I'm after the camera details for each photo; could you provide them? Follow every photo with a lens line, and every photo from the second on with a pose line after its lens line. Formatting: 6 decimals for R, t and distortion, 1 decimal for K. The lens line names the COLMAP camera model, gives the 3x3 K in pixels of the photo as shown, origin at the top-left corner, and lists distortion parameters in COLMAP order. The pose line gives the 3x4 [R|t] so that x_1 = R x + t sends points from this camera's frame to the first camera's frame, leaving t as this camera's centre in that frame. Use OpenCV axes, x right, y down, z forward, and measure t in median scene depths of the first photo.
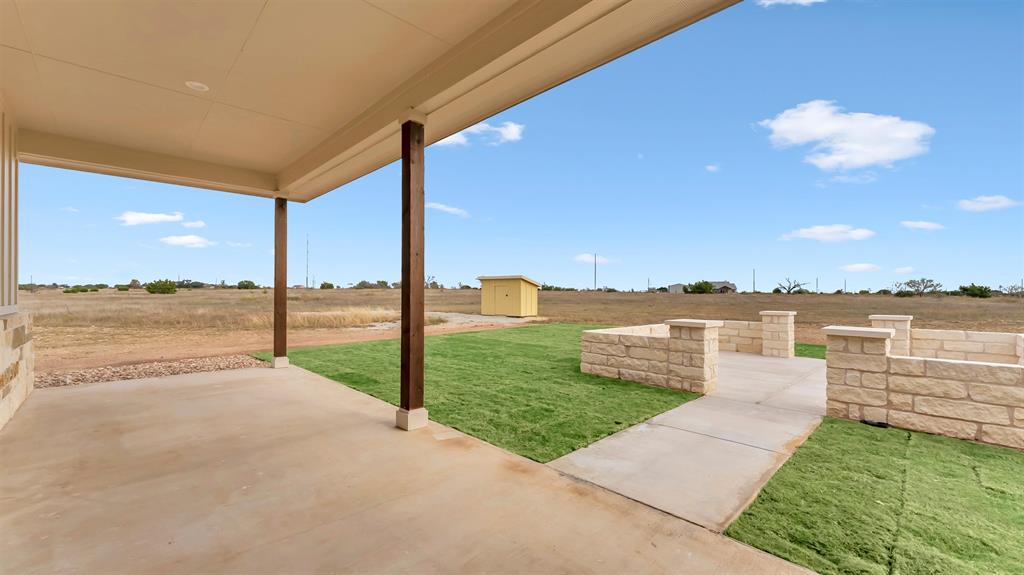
lens RADIAL K [[413.7, 0, 520.8], [0, 413.7, 290.5], [0, 0, 1]] dist [-0.002385, -0.000124]
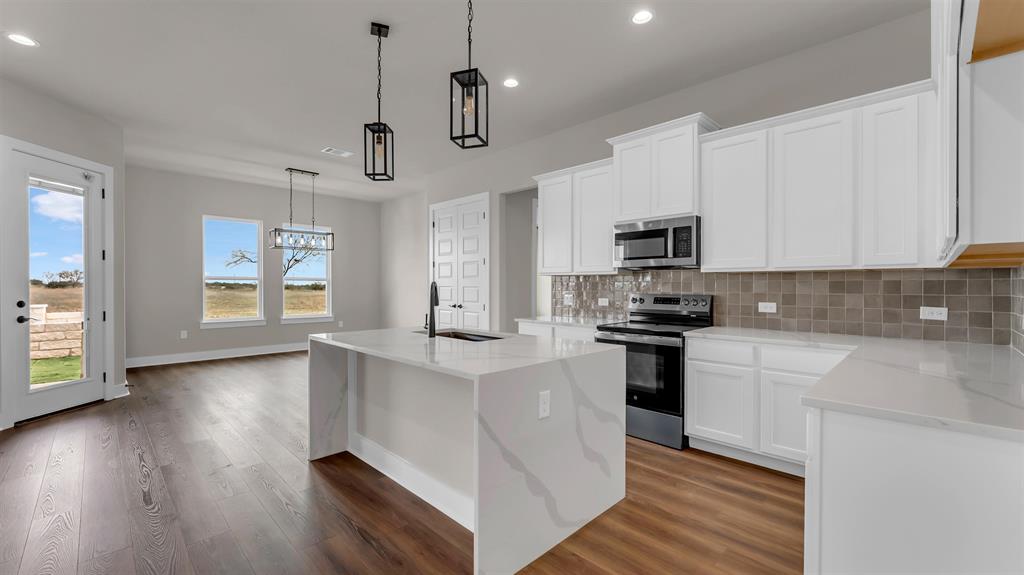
lens RADIAL K [[422.0, 0, 508.8], [0, 422.0, 289.9], [0, 0, 1]] dist [-0.001048, -0.000375]
pose [[0.004690, -0.011013, 0.999928, -0.244294], [-0.011263, 0.999875, 0.011065, -0.011645], [-0.999926, -0.011314, 0.004565, -0.290517]]
